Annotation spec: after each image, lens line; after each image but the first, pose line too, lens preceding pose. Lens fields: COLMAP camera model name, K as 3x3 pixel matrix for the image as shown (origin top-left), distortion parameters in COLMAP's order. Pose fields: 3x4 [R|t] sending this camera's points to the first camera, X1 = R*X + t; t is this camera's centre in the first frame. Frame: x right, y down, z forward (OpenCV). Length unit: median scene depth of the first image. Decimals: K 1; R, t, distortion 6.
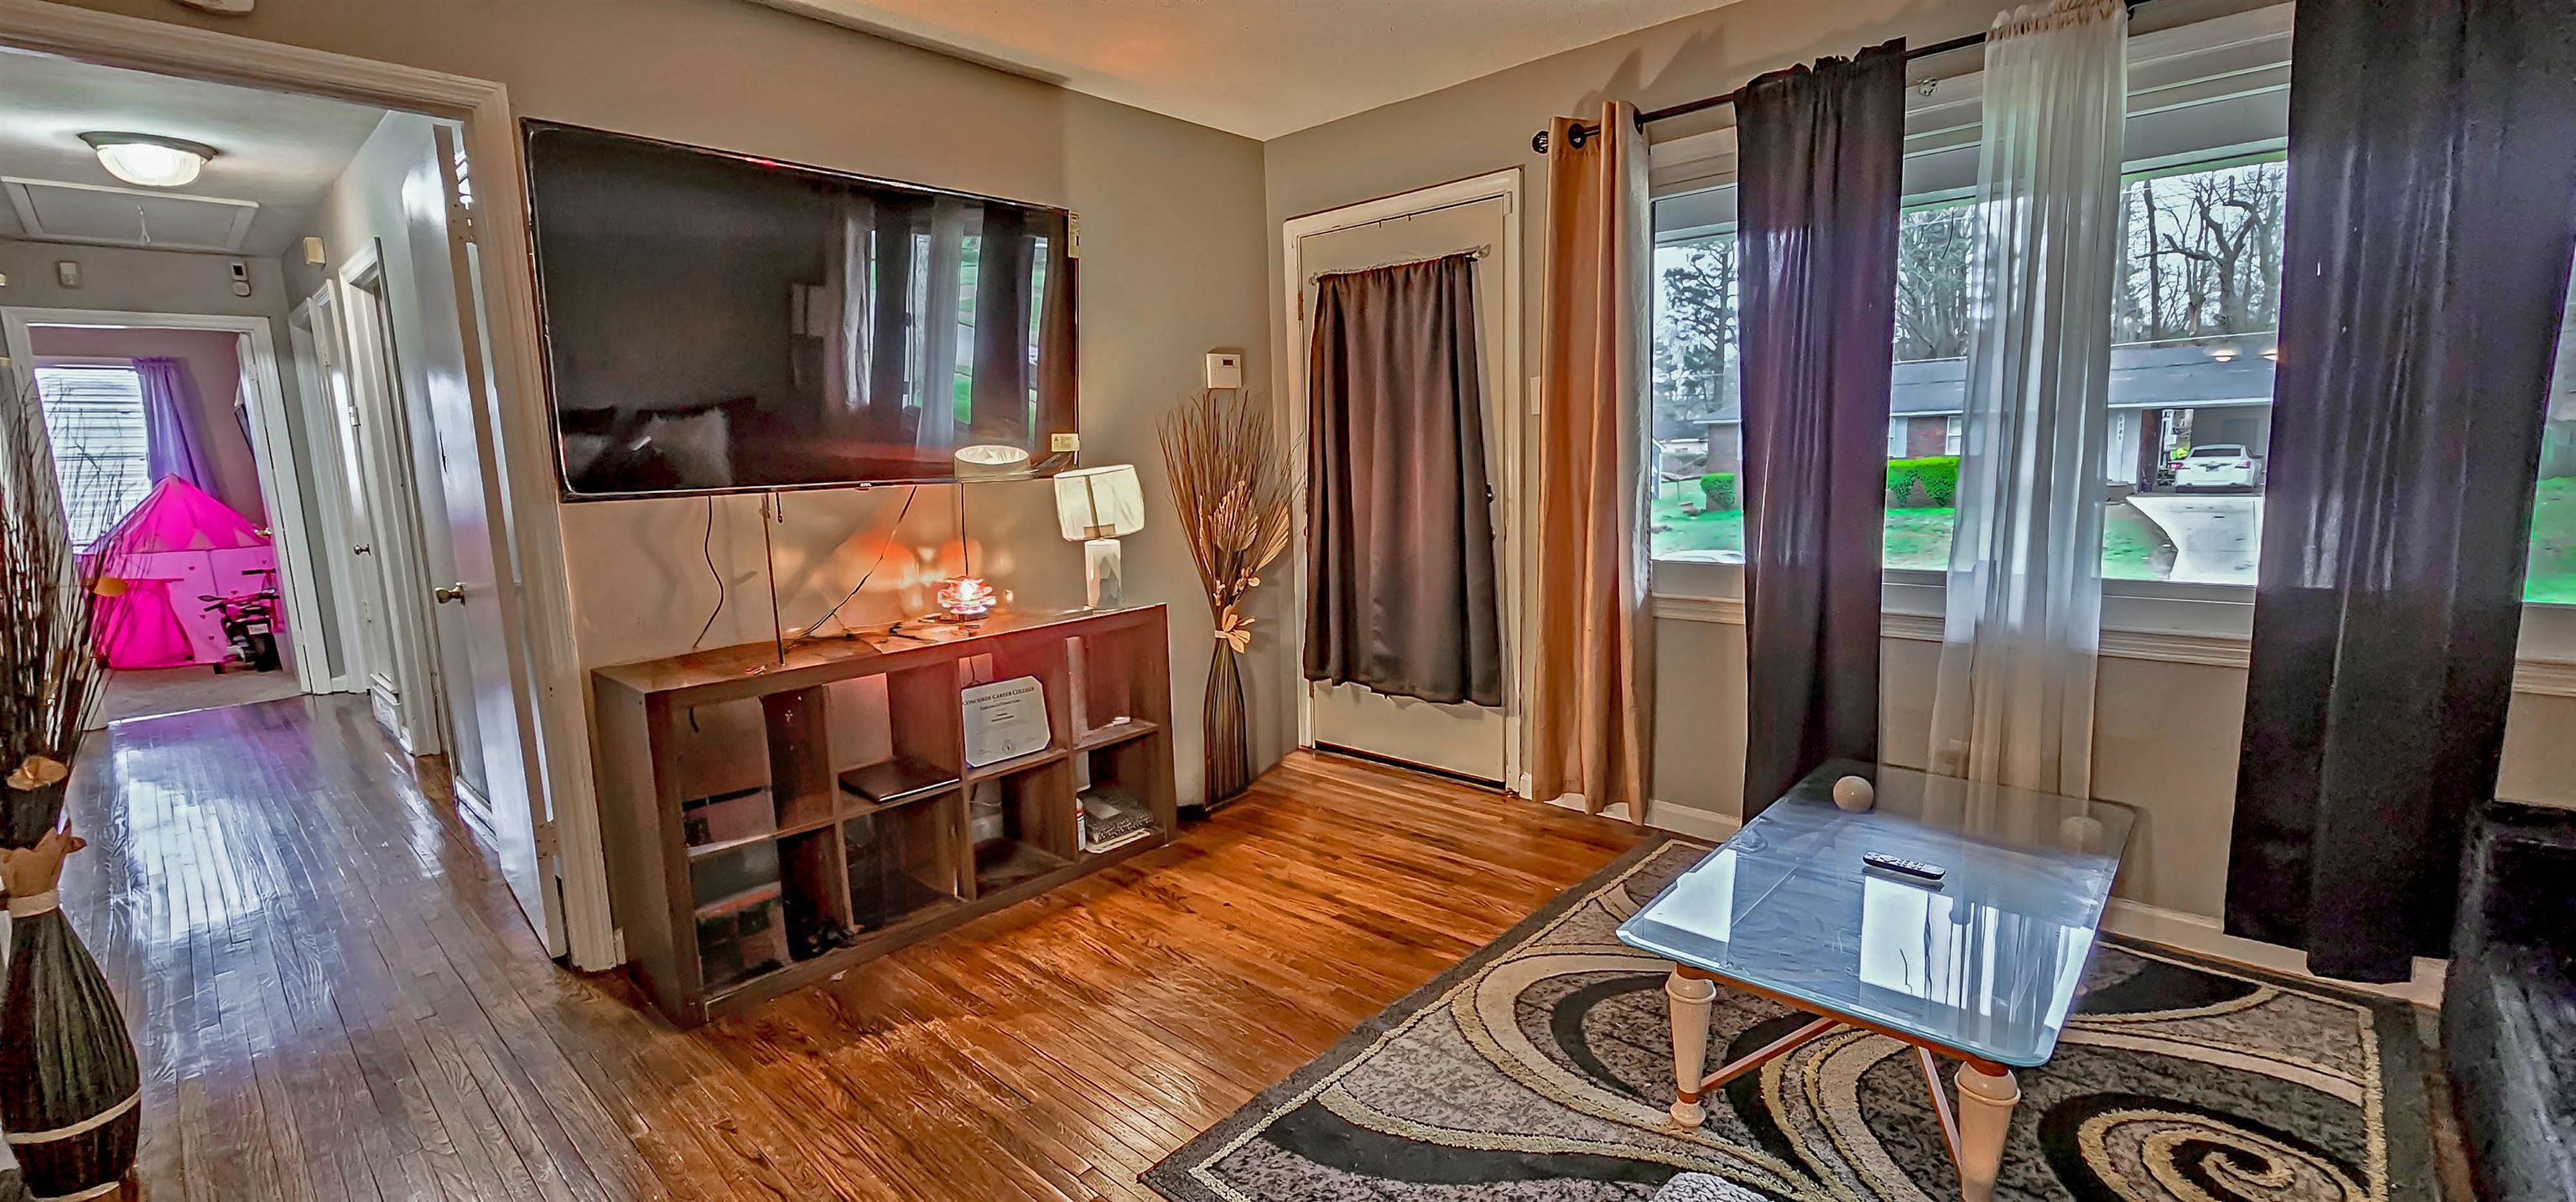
lens RADIAL K [[1043.4, 0, 1295.9], [0, 1043.4, 602.7], [0, 0, 1]] dist [-0.006076, 0.000087]
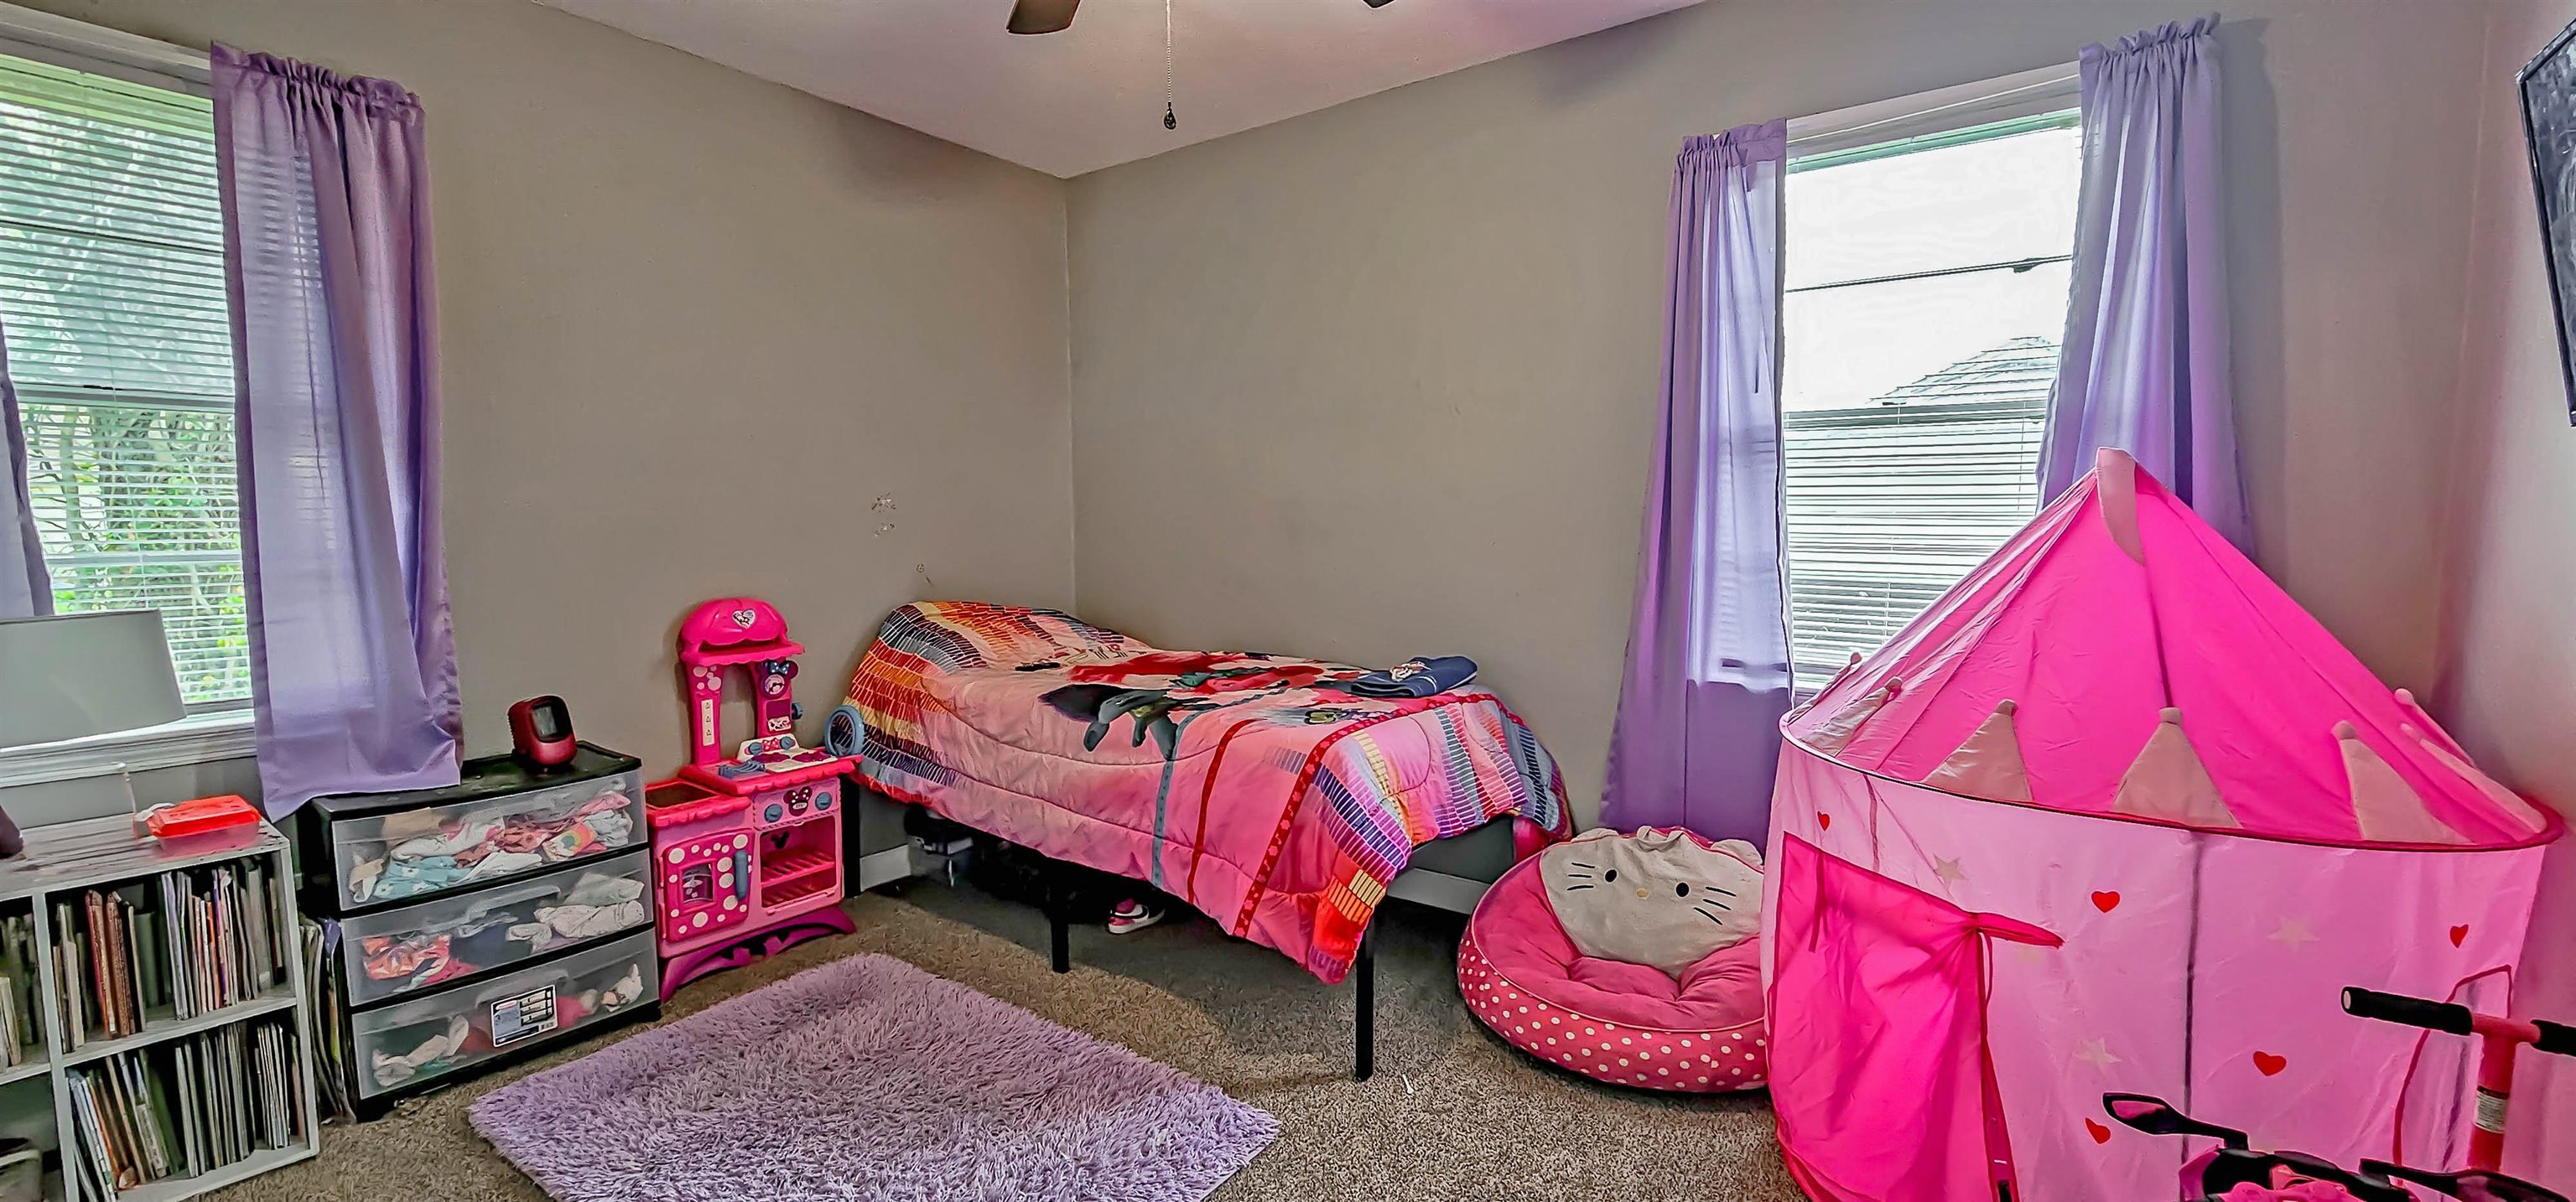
lens RADIAL K [[1043.4, 0, 1295.9], [0, 1043.4, 602.7], [0, 0, 1]] dist [-0.006076, 0.000087]
pose [[0.107213, 0.128920, -0.985842, -0.876971], [-0.142607, 0.983299, 0.113079, -0.090500], [0.983956, 0.128465, 0.123808, 0.799287]]
